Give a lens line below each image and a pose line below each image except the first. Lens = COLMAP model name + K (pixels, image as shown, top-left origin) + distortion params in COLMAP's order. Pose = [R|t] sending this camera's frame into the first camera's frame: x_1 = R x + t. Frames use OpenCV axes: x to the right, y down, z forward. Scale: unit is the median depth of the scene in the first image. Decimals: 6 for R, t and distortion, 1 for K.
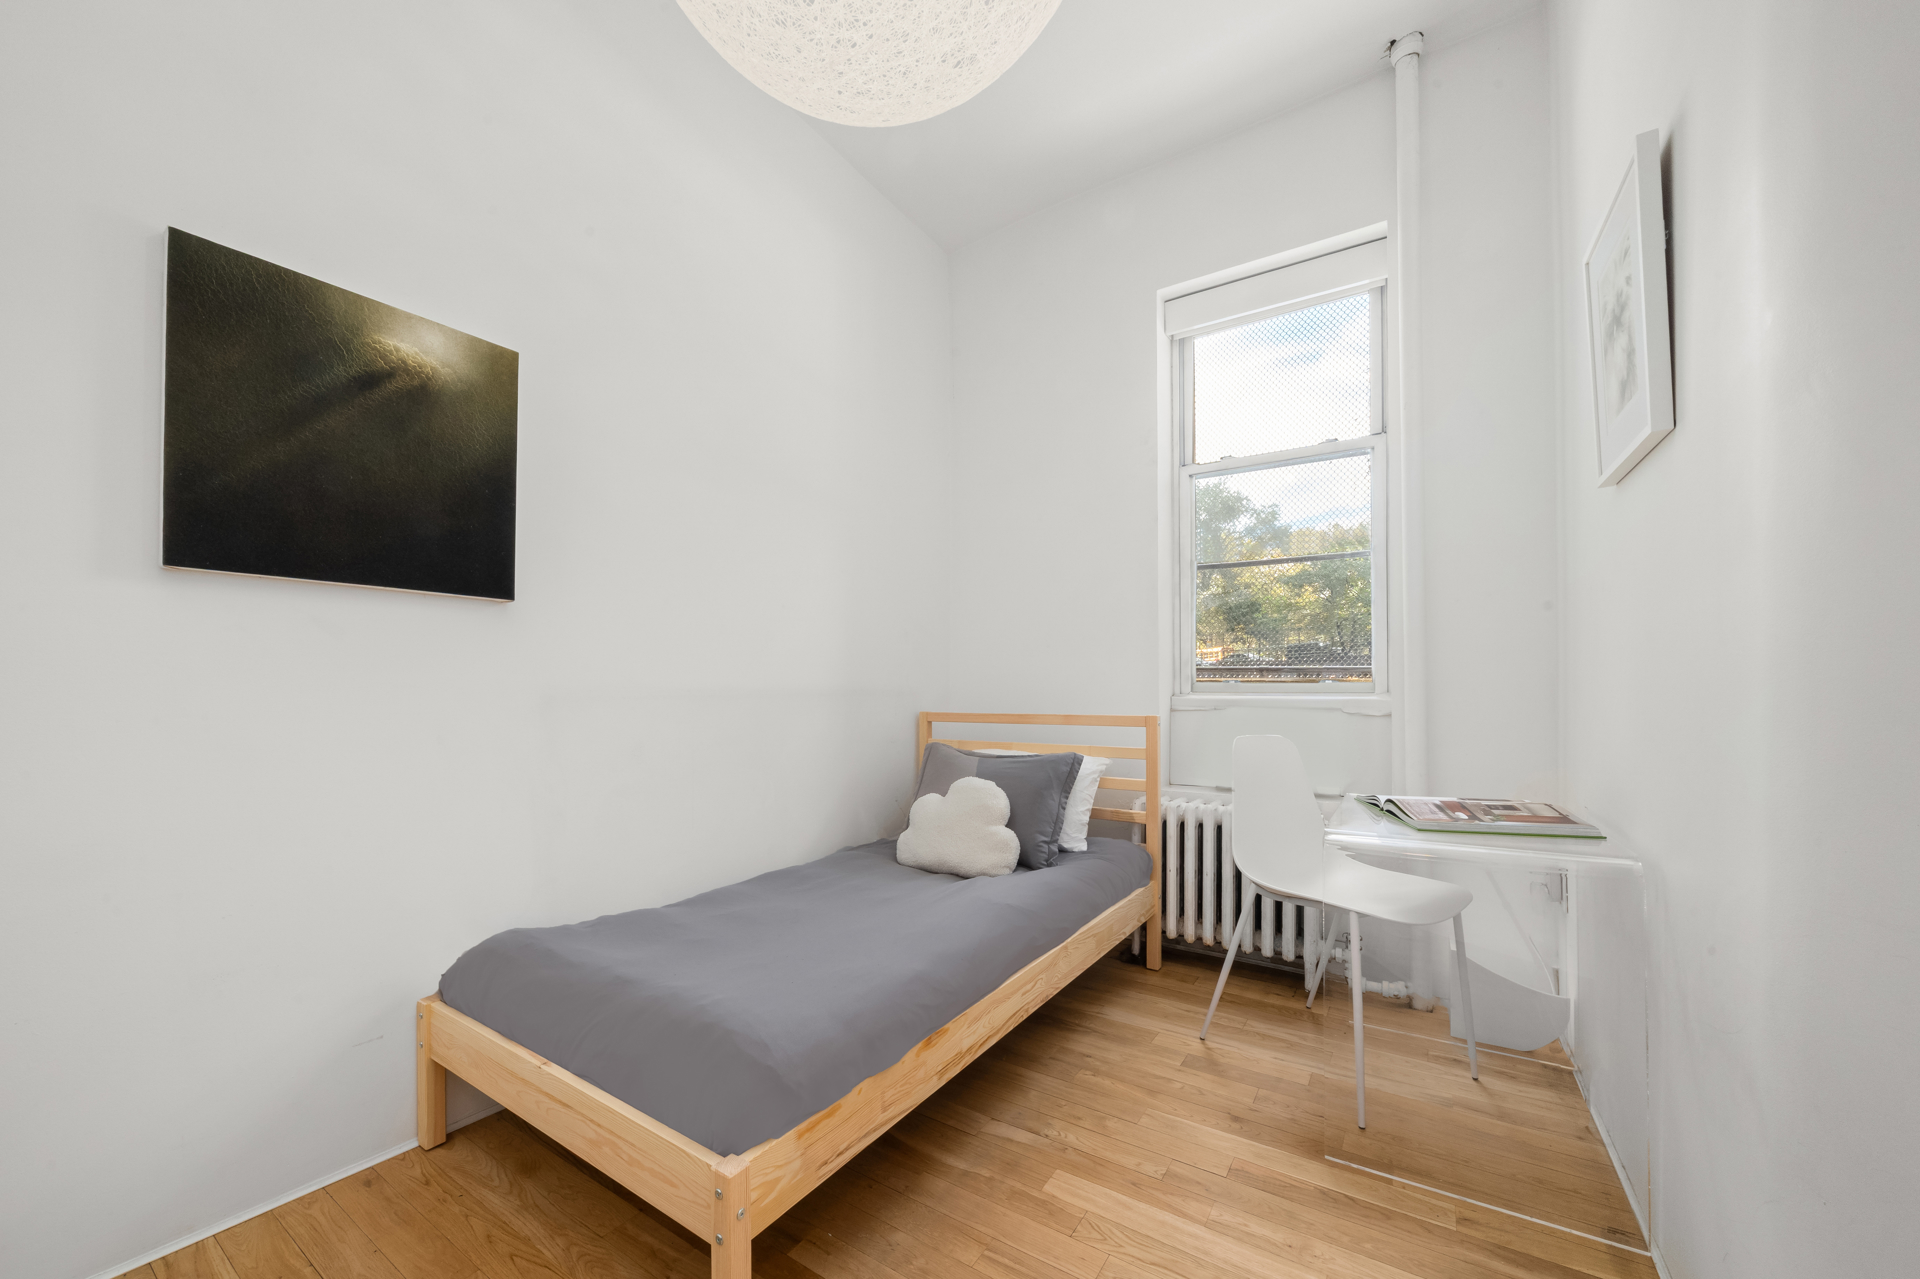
lens RADIAL K [[706.7, 0, 950.2], [0, 706.7, 678.0], [0, 0, 1]] dist [-0.000520, -0.000051]
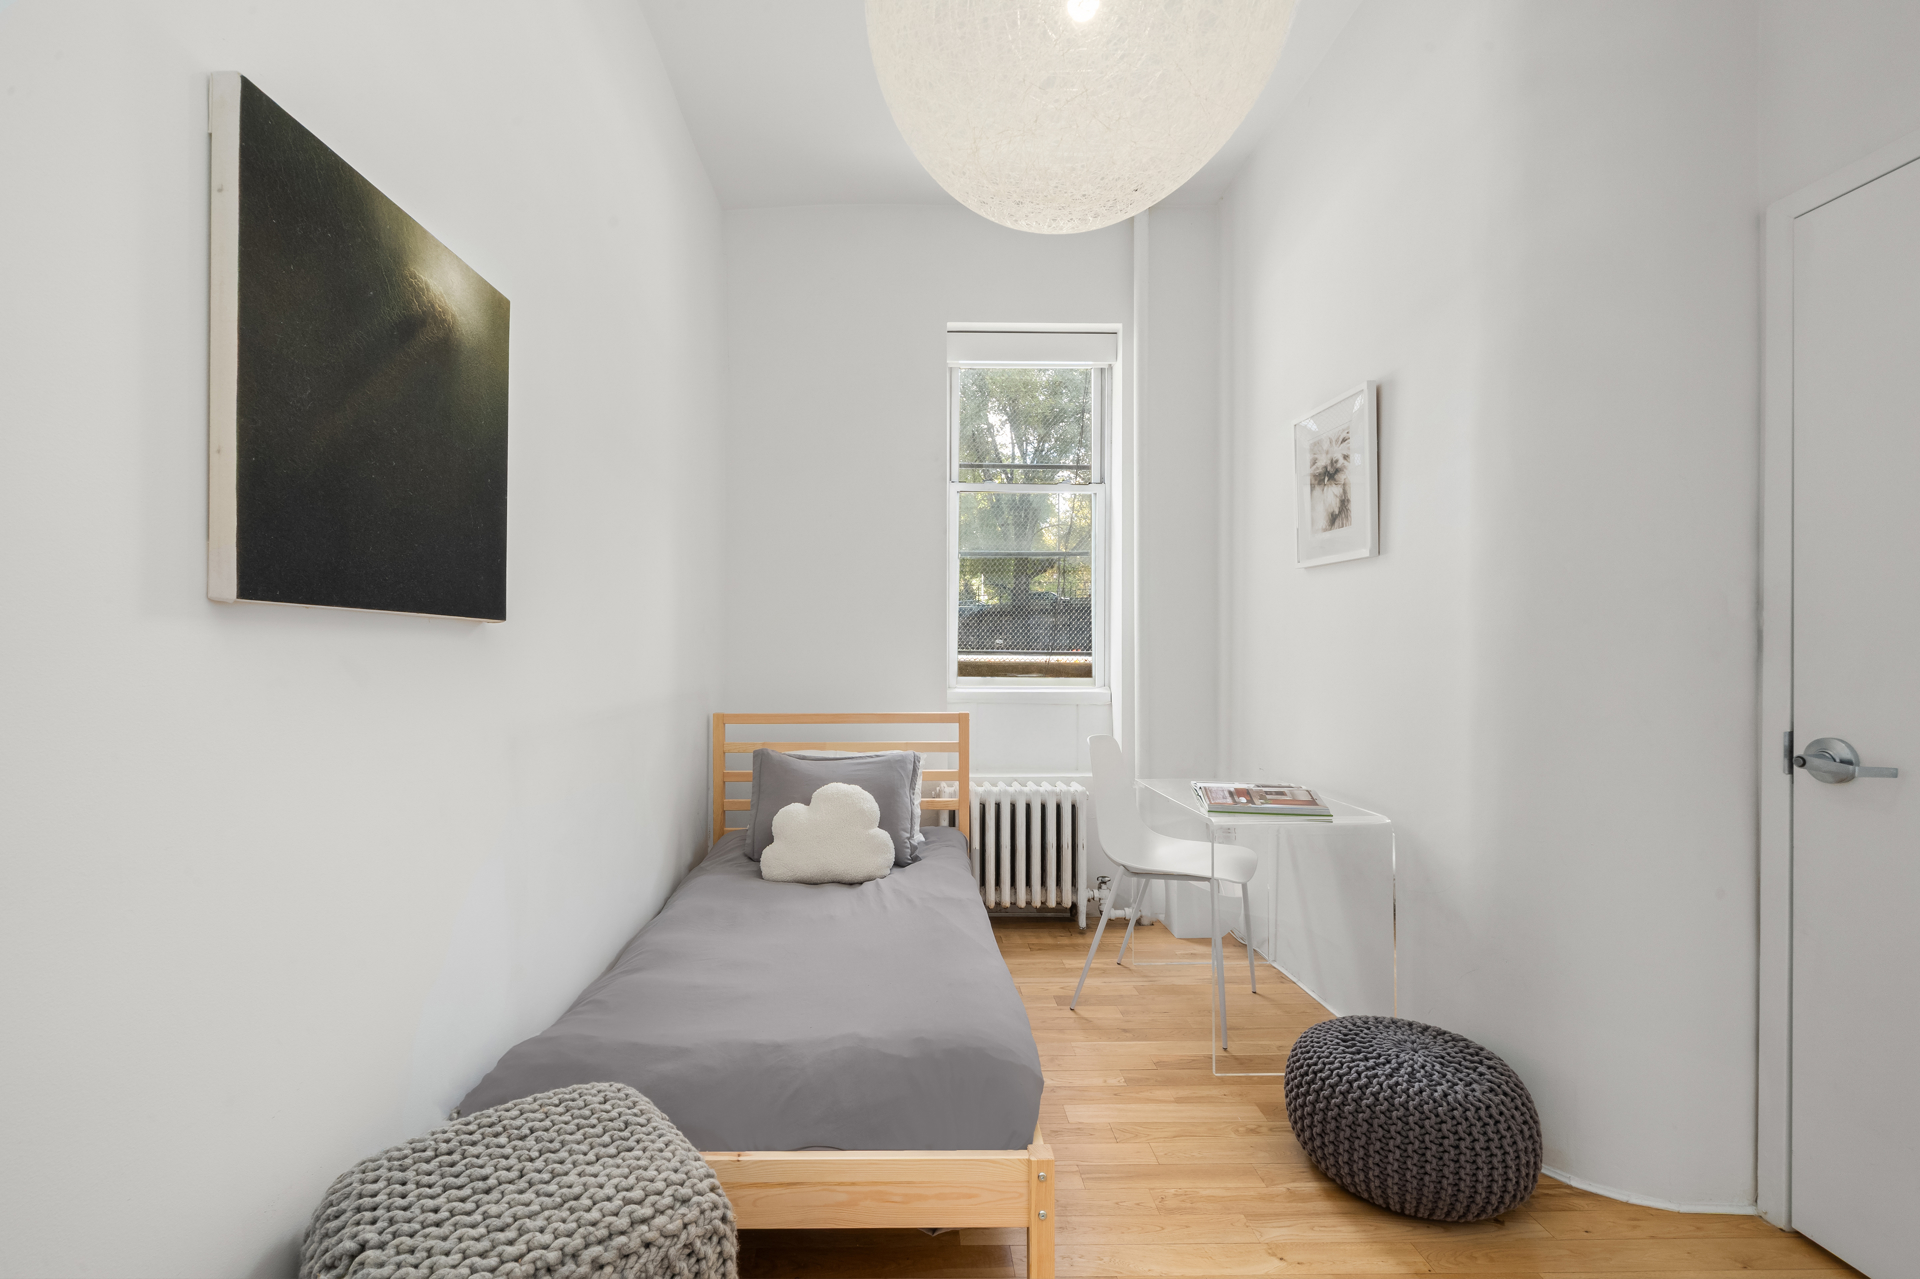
lens RADIAL K [[755.2, 0, 956.1], [0, 755.2, 651.5], [0, 0, 1]] dist [0.001770, 0.000027]
pose [[0.823940, 0.005866, 0.566647, -0.467568], [-0.012203, 0.999898, 0.007393, -0.060484], [-0.566546, -0.013006, 0.823928, 0.023096]]
